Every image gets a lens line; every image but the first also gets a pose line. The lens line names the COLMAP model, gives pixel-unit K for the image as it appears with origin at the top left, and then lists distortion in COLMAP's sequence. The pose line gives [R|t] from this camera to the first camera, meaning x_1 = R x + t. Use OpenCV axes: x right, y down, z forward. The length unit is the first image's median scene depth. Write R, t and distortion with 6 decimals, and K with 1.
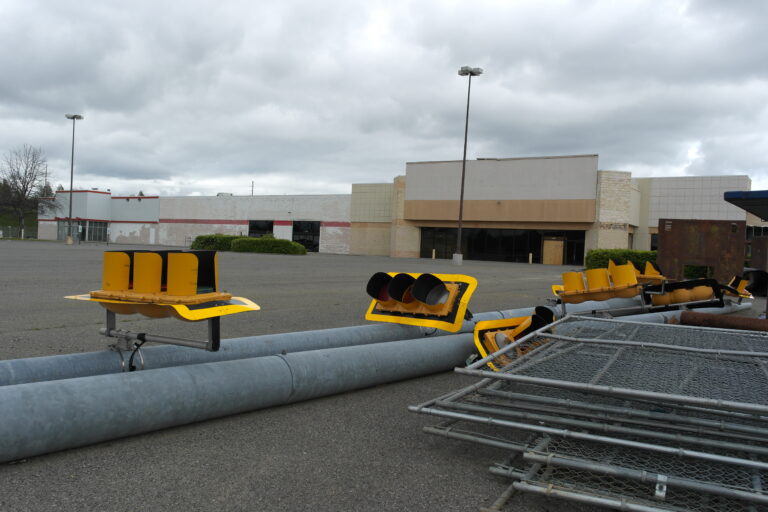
lens RADIAL K [[666.5, 0, 385.0], [0, 666.5, 254.8], [0, 0, 1]] dist [0.022317, -0.006101]
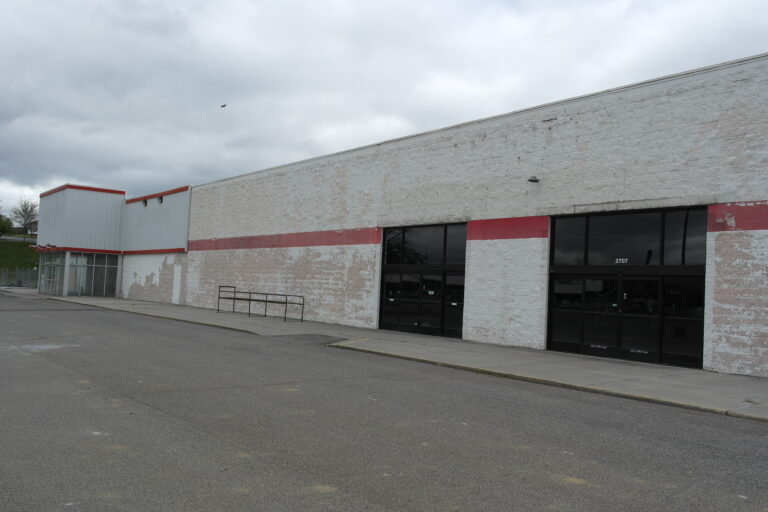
lens RADIAL K [[665.6, 0, 383.9], [0, 665.6, 256.0], [0, 0, 1]] dist [0.010253, 0.002437]
pose [[0.953554, -0.015961, -0.300799, -0.152785], [-0.004684, 0.997689, -0.067785, -0.026502], [0.301186, 0.066046, 0.951275, 0.944301]]
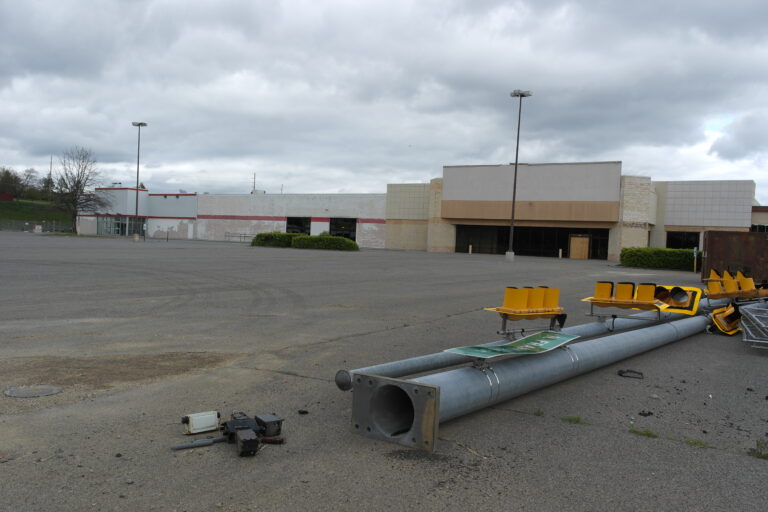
lens RADIAL K [[666.5, 0, 386.0], [0, 666.5, 255.7], [0, 0, 1]] dist [0.022317, -0.006101]
pose [[0.999789, -0.002778, 0.020367, -0.085389], [0.002414, 0.999837, 0.017870, -0.010396], [-0.020414, -0.017817, 0.999633, -0.101636]]
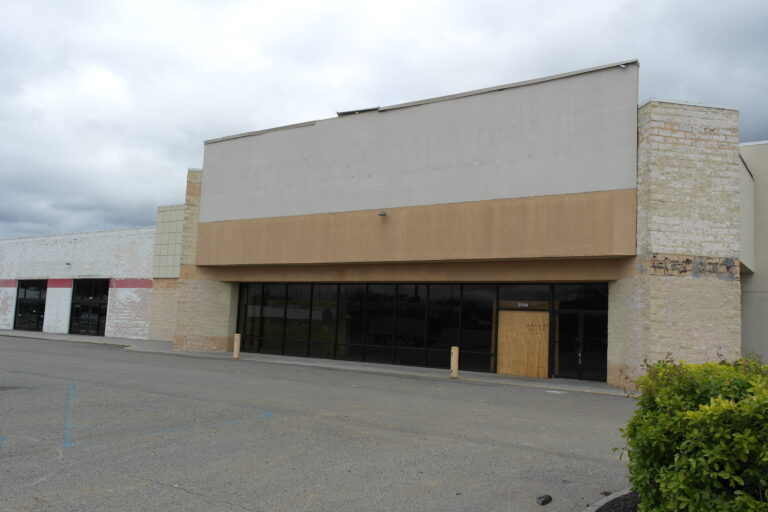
lens RADIAL K [[664.5, 0, 382.3], [0, 664.5, 258.8], [0, 0, 1]] dist [0.004348, 0.009851]
pose [[0.999608, -0.003563, -0.027778, 0.165009], [0.000540, 0.994143, -0.108069, -0.009337], [0.028001, 0.108011, 0.993755, 0.559943]]
